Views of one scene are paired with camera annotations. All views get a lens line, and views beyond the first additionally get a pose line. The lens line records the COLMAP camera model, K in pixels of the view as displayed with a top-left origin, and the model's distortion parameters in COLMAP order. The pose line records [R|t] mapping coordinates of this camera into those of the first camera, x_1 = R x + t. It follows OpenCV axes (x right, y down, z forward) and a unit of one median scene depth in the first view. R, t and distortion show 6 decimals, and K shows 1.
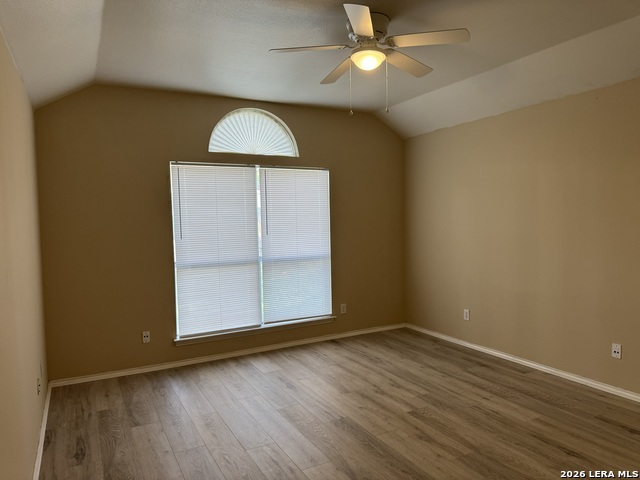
lens RADIAL K [[455.6, 0, 320.2], [0, 455.6, 240.2], [0, 0, 1]] dist [0.012682, -0.008741]
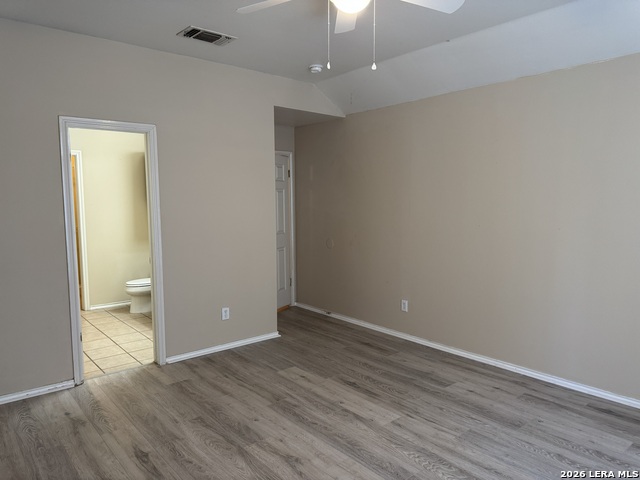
lens RADIAL K [[455.6, 0, 319.4], [0, 455.6, 240.1], [0, 0, 1]] dist [0.012682, -0.008741]
pose [[-0.977478, 0.045592, -0.206053, 0.357253], [0.013901, 0.988175, 0.152701, -0.112304], [0.210578, 0.146398, -0.966553, 1.882621]]
